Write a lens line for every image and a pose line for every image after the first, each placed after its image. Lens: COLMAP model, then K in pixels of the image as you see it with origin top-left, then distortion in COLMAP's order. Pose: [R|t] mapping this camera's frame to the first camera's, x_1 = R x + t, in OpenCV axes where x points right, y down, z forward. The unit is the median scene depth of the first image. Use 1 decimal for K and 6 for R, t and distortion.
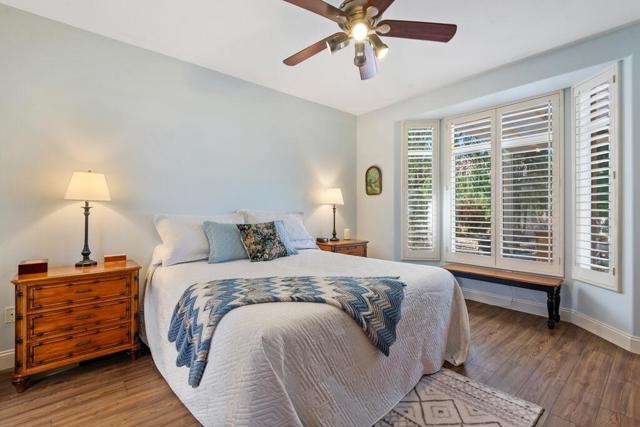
lens RADIAL K [[292.8, 0, 318.4], [0, 292.8, 214.1], [0, 0, 1]] dist [0.003265, -0.004463]
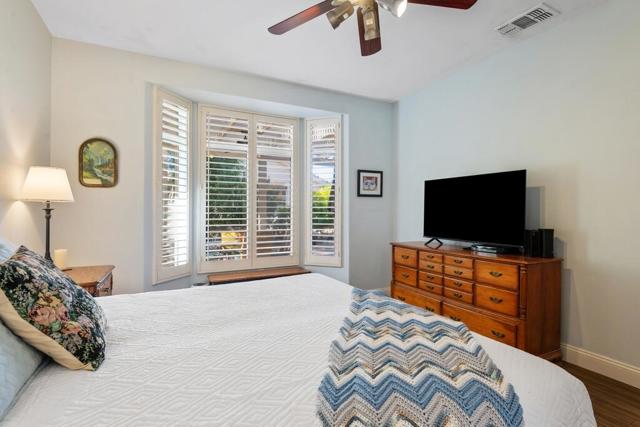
lens RADIAL K [[317.4, 0, 318.9], [0, 317.4, 208.8], [0, 0, 1]] dist [-0.002212, -0.000289]
pose [[0.218475, 0.008383, 0.975807, -0.364112], [0.009750, 0.999894, -0.010773, -0.011109], [-0.975794, 0.011868, 0.218370, 0.460852]]
